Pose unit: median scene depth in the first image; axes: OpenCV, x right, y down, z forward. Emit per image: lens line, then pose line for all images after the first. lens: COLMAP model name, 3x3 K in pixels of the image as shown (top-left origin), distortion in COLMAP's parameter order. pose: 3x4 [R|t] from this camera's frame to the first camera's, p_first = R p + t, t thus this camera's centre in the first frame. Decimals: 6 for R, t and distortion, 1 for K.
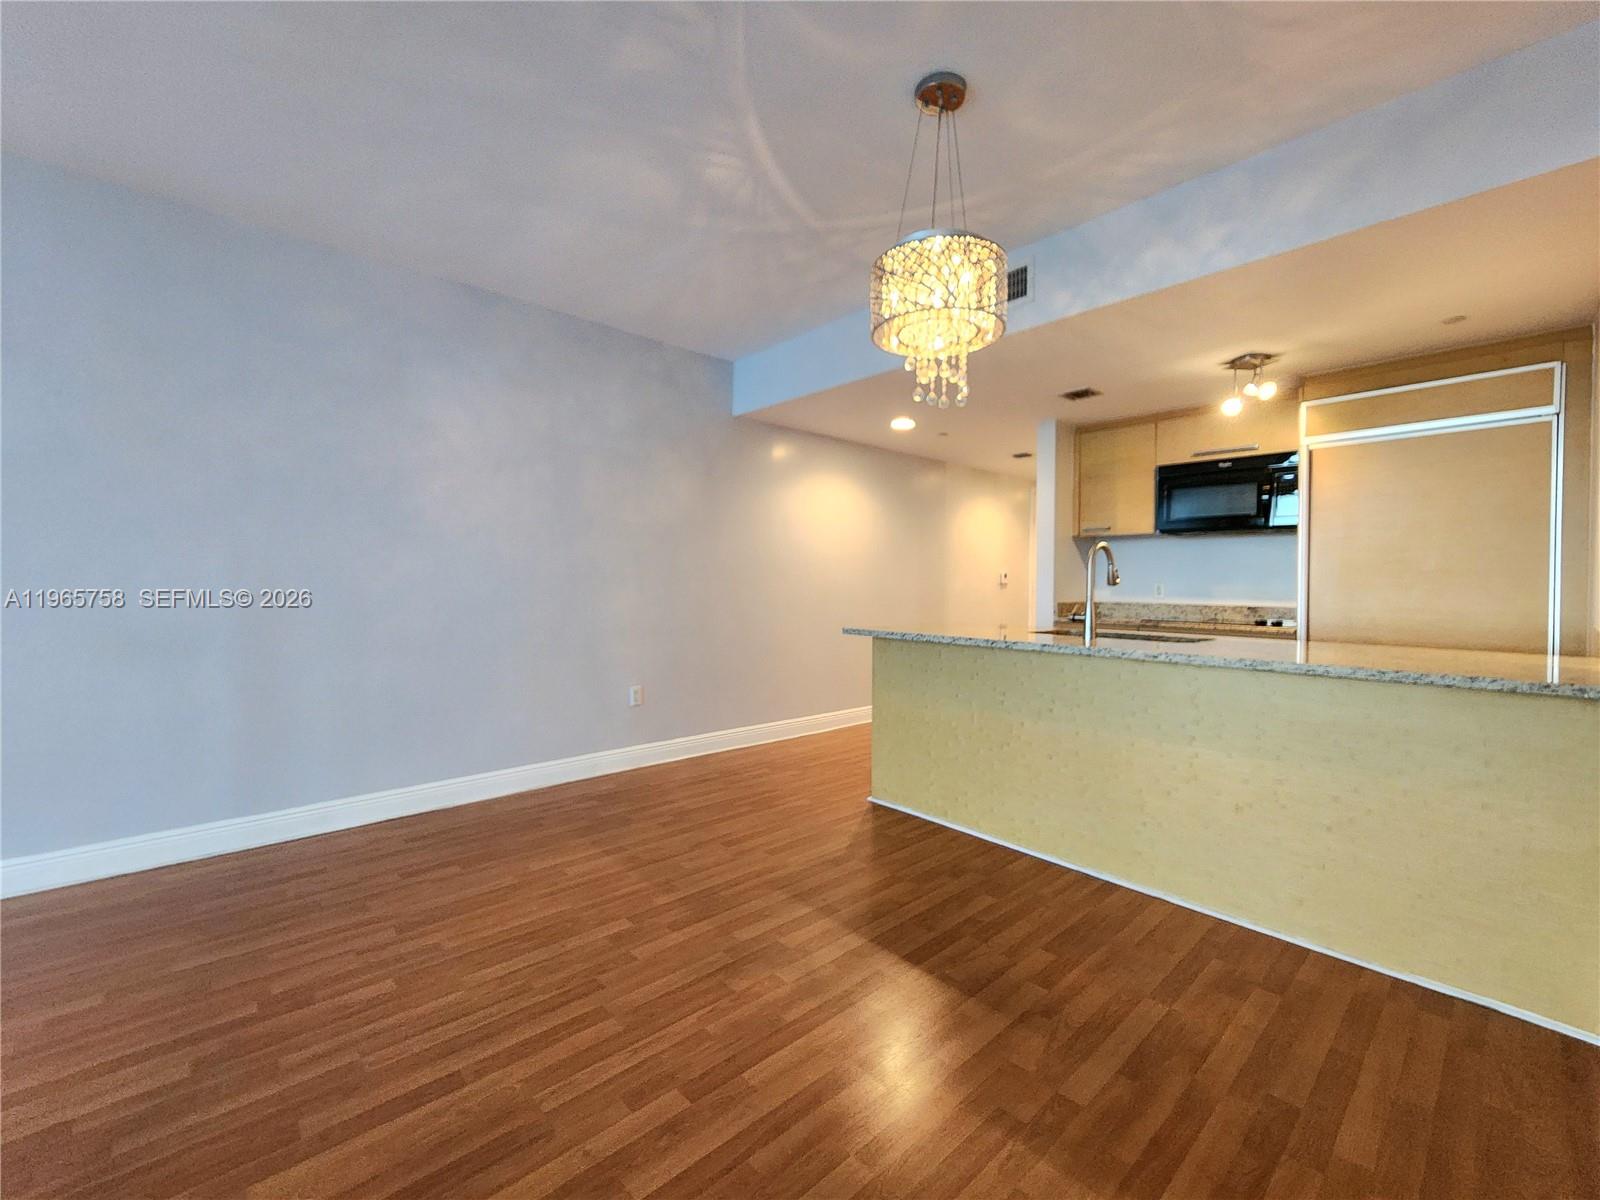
lens RADIAL K [[665.8, 0, 806.6], [0, 665.8, 600.4], [0, 0, 1]] dist [0.002371, 0.001596]
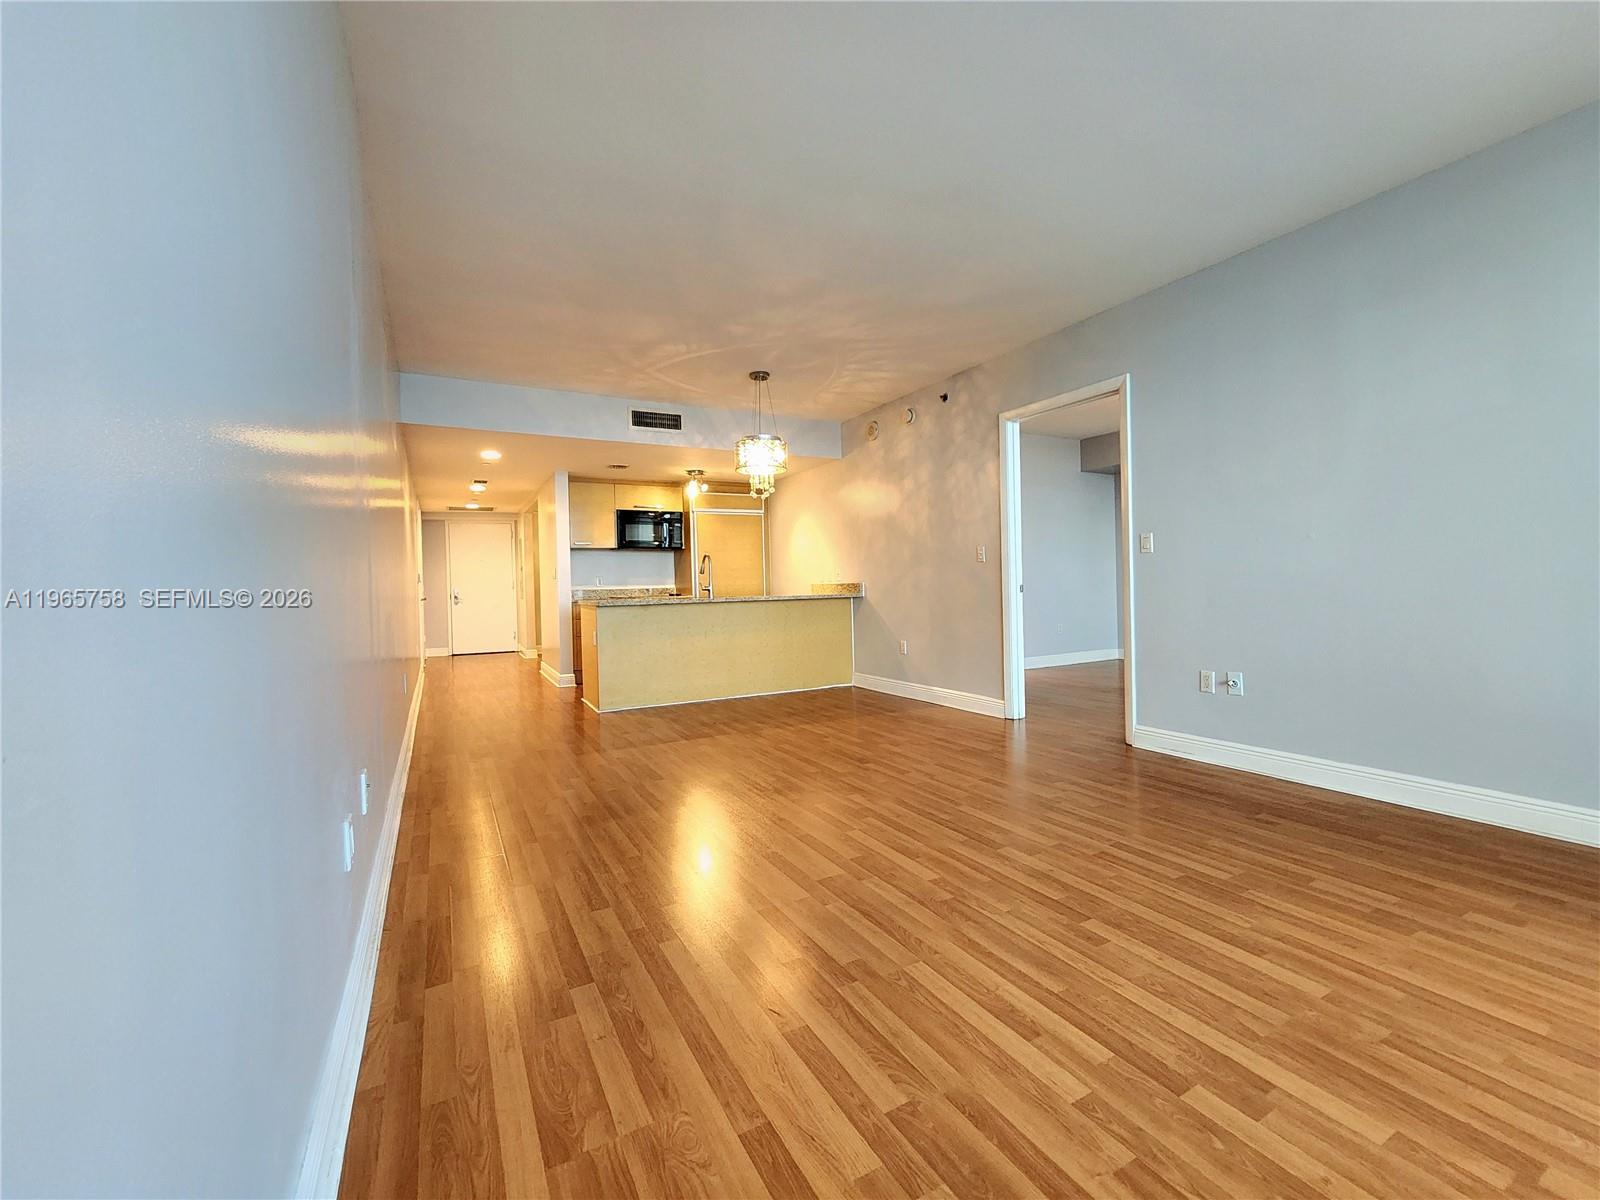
lens RADIAL K [[665.8, 0, 800.0], [0, 665.8, 601.0], [0, 0, 1]] dist [0.002371, 0.001596]
pose [[0.242333, -0.034500, 0.969579, -1.445826], [0.048331, 0.998556, 0.023451, 0.026294], [-0.968988, 0.041178, 0.243651, 0.175510]]
